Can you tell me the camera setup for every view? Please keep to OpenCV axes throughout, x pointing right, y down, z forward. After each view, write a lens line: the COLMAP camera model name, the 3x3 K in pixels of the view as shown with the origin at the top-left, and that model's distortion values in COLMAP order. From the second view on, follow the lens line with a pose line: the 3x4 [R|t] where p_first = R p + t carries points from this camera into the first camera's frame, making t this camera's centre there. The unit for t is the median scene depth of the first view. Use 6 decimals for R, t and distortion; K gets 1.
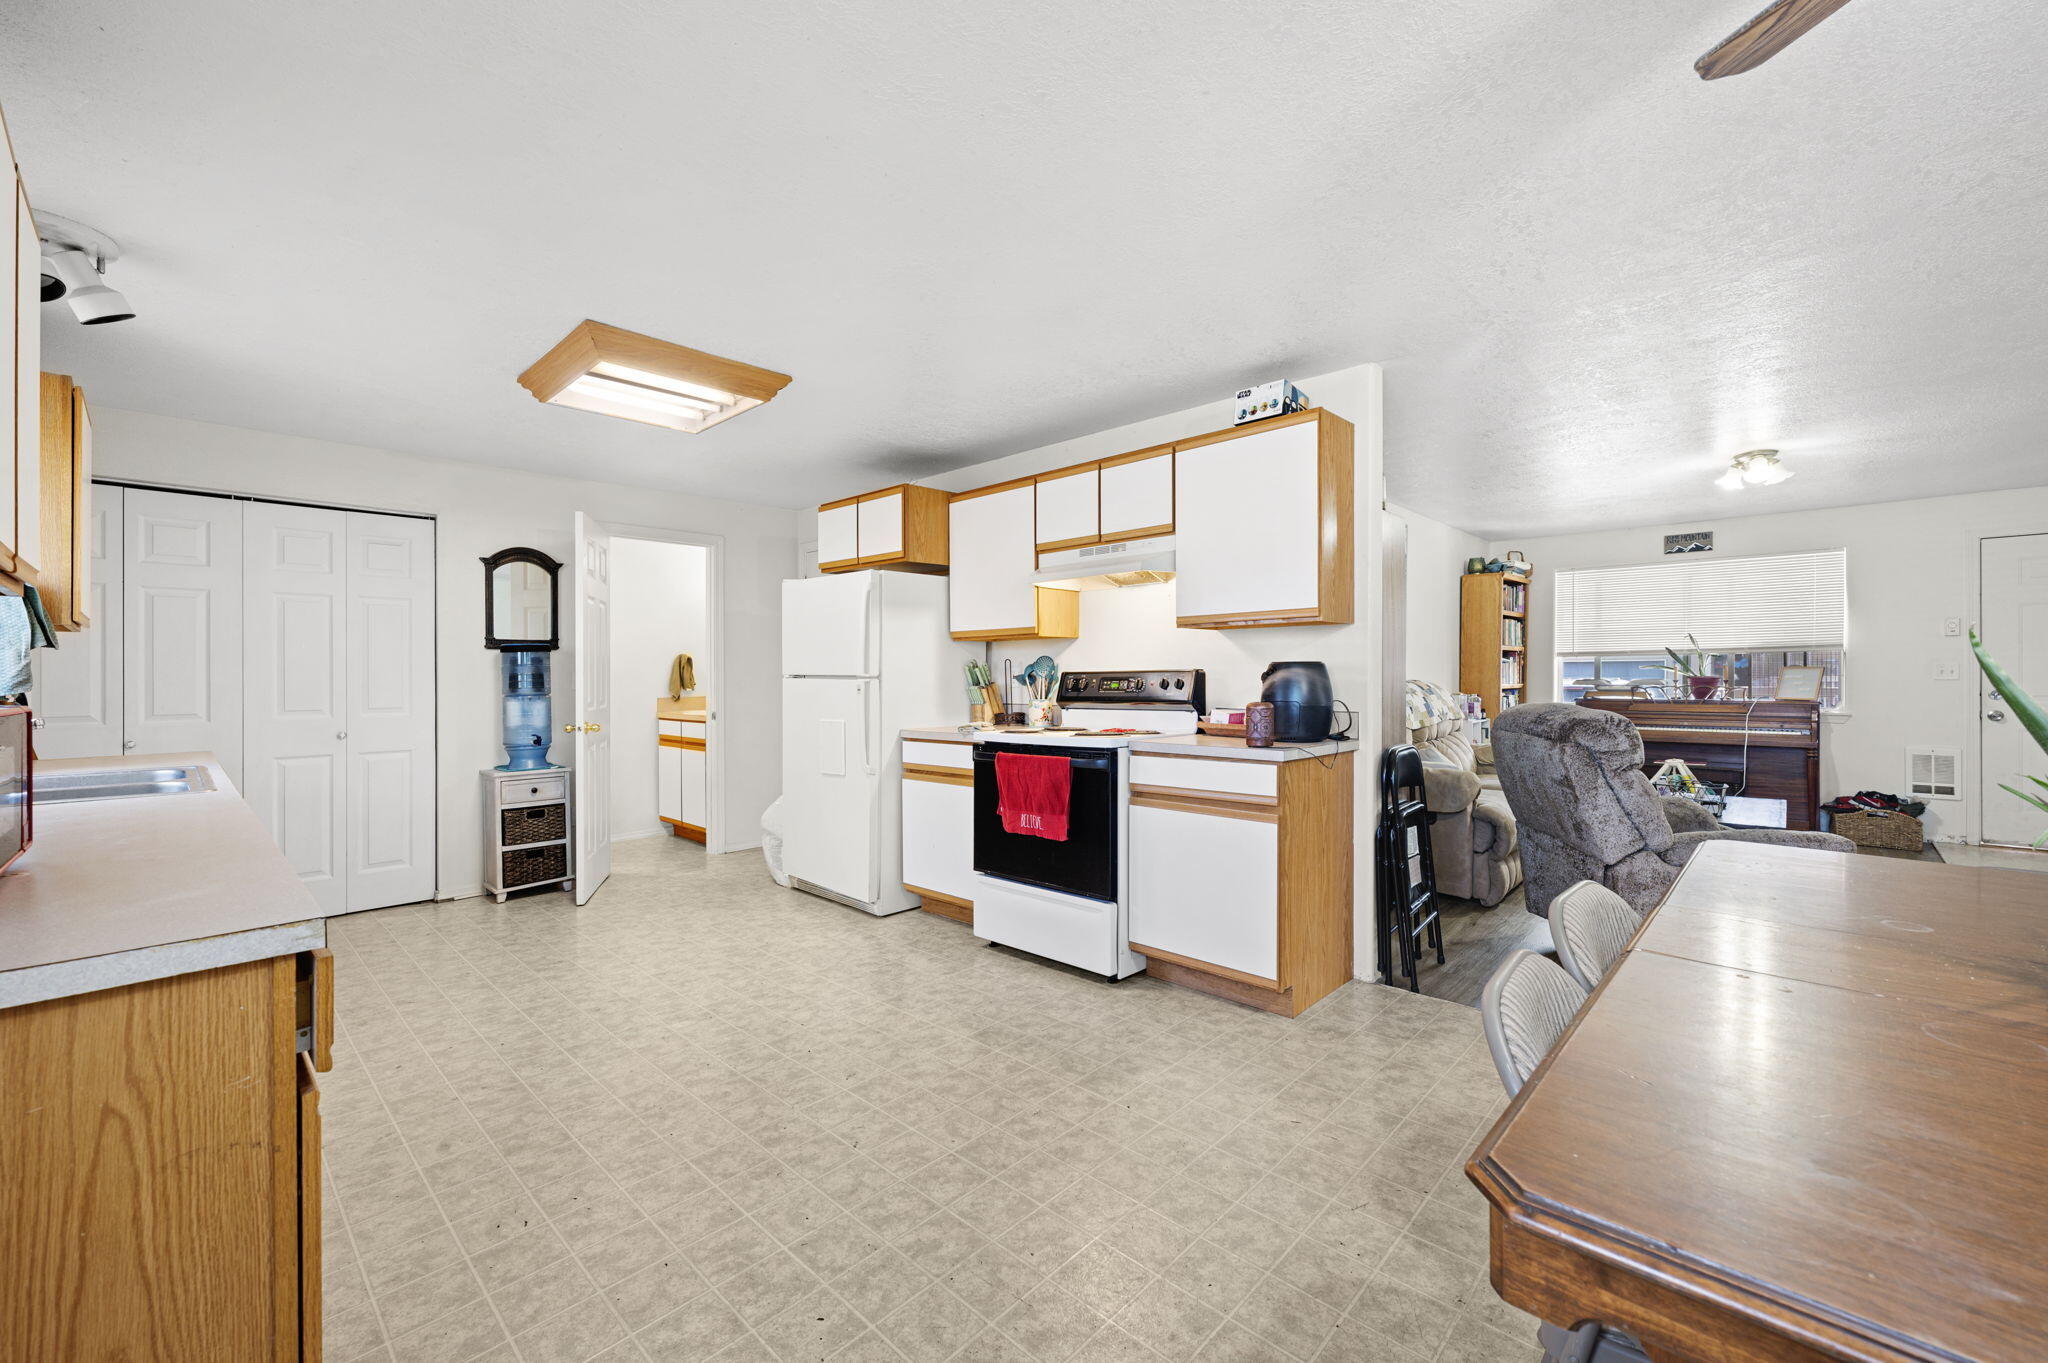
lens RADIAL K [[821.1, 0, 1014.4], [0, 821.1, 672.0], [0, 0, 1]] dist [-0.002385, 0.000068]
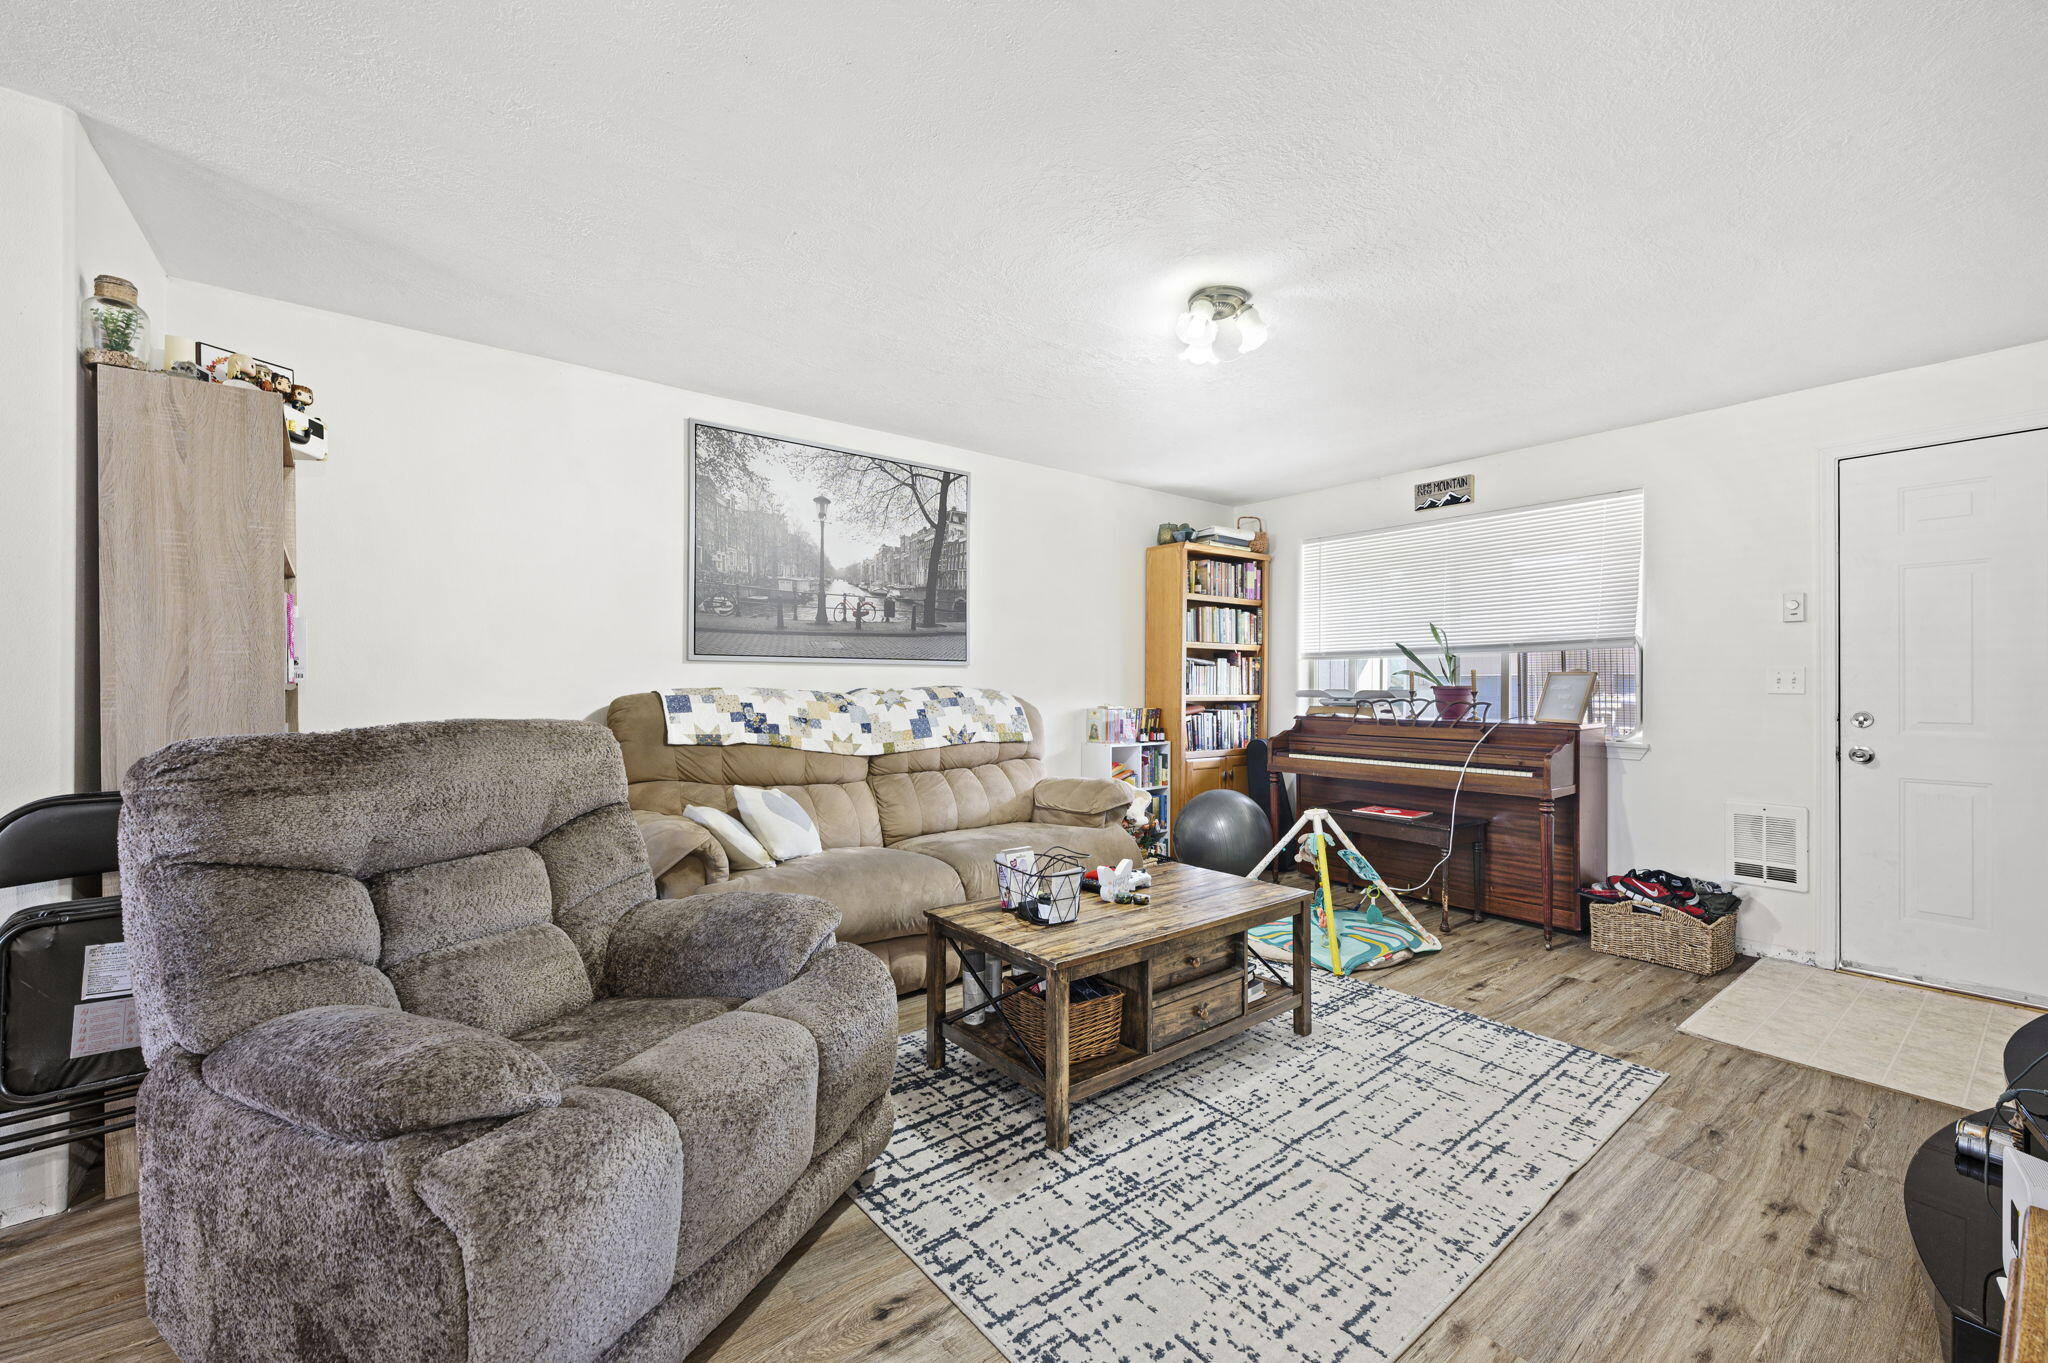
lens RADIAL K [[821.1, 0, 1020.3], [0, 821.1, 679.8], [0, 0, 1]] dist [-0.002385, 0.000068]
pose [[0.988964, 0.007928, -0.147944, 0.887966], [-0.008905, 0.999943, -0.005945, 0.010437], [0.147888, 0.007196, 0.988978, 0.414094]]
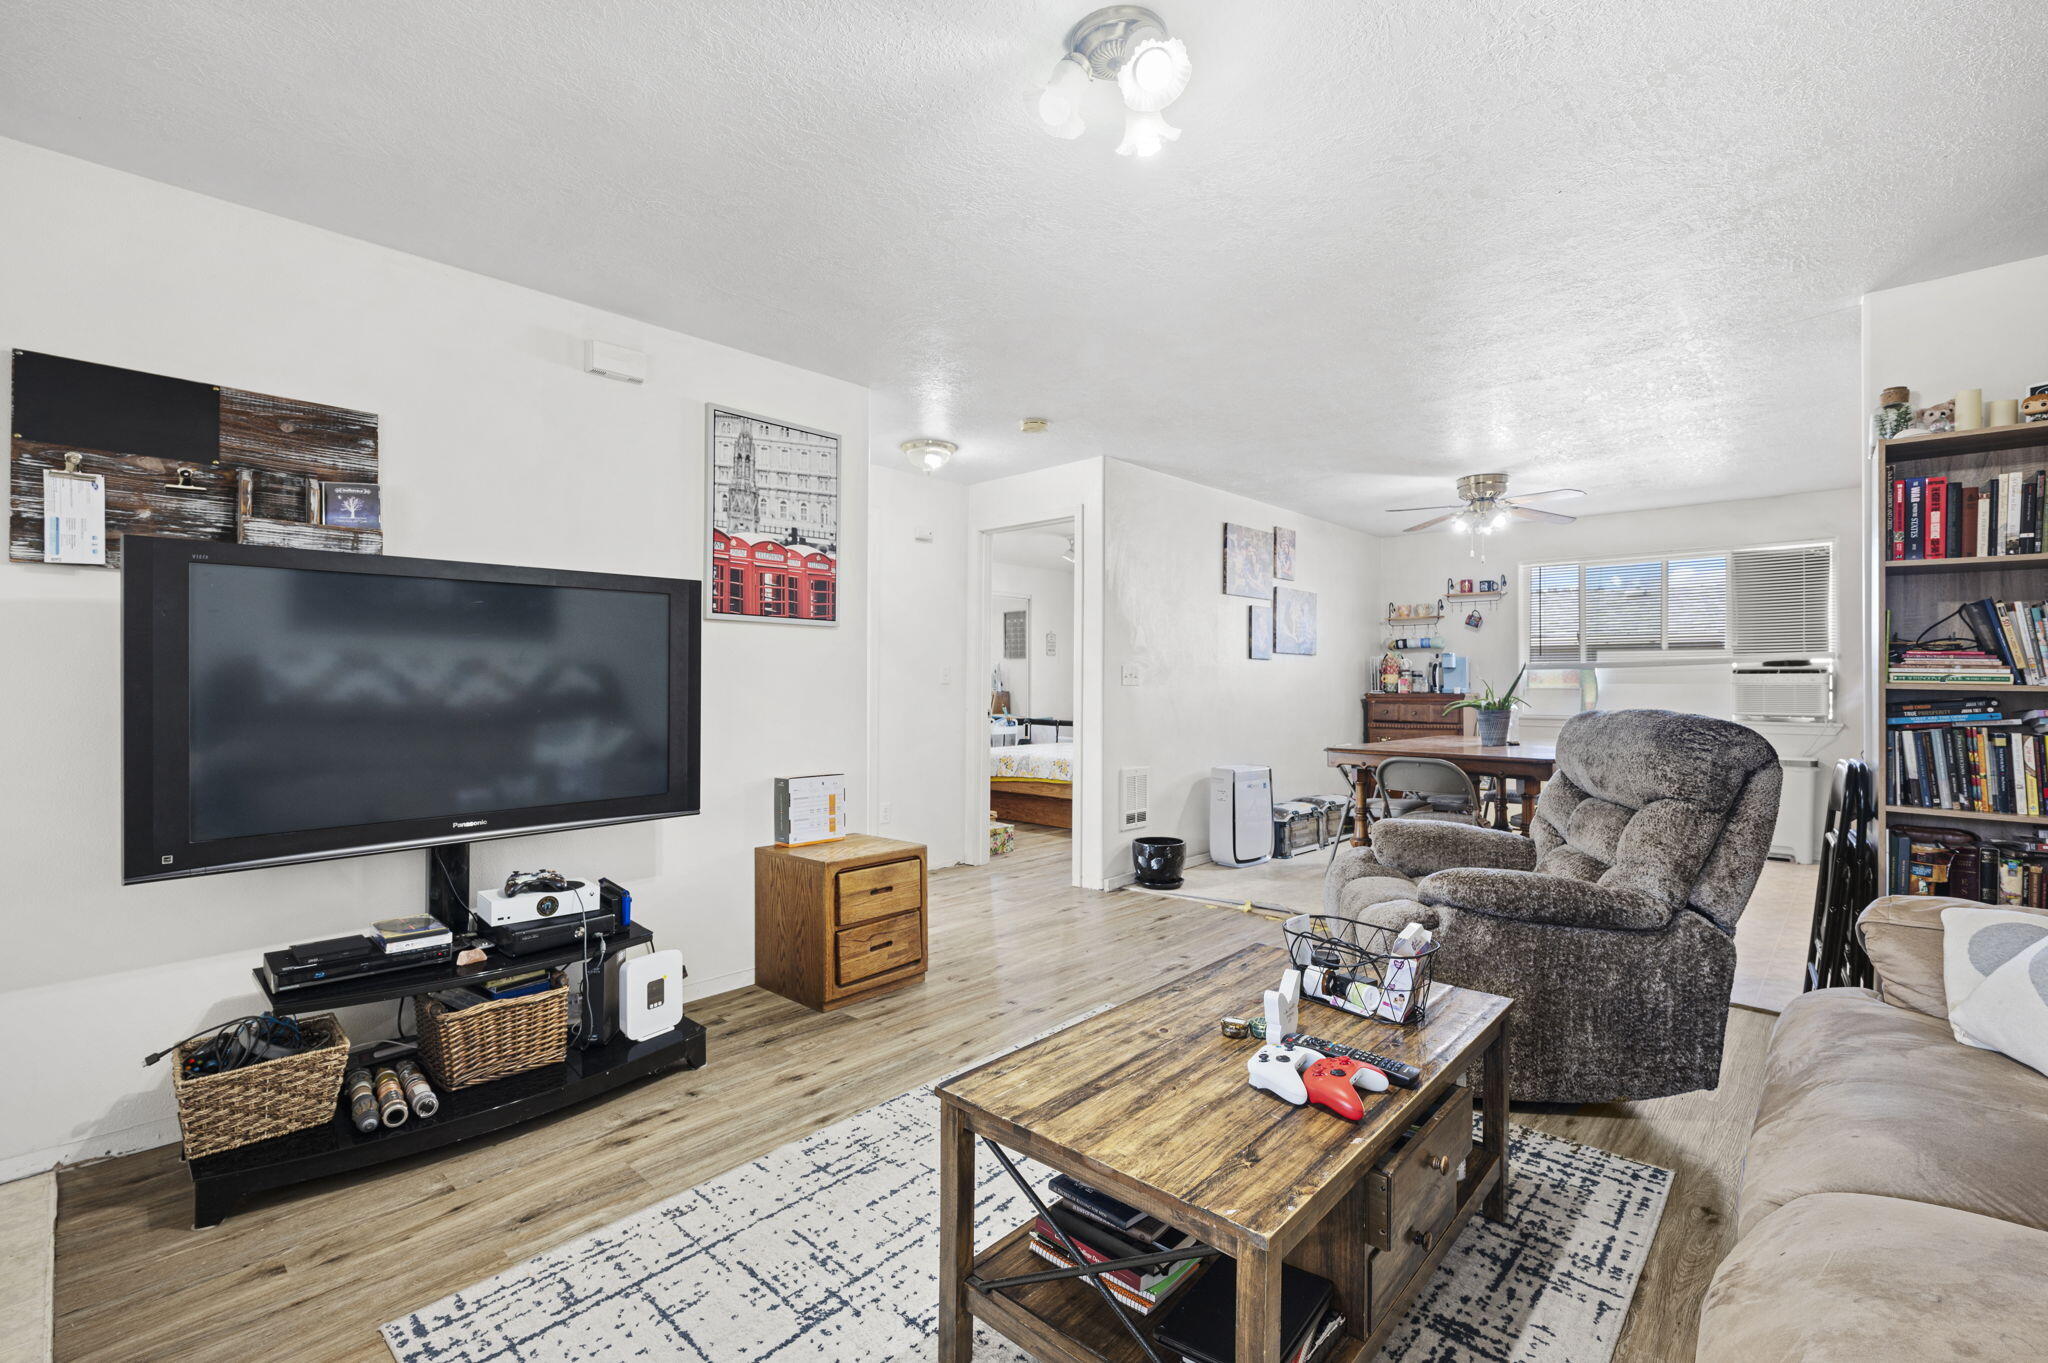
lens RADIAL K [[923.2, 0, 1010.9], [0, 923.2, 671.0], [0, 0, 1]] dist [0.005337, -0.001297]
pose [[-0.999872, 0.004396, -0.015403, 0.997220], [0.004599, 0.999903, -0.013154, 0.010543], [0.015343, -0.013223, -0.999795, 1.461585]]
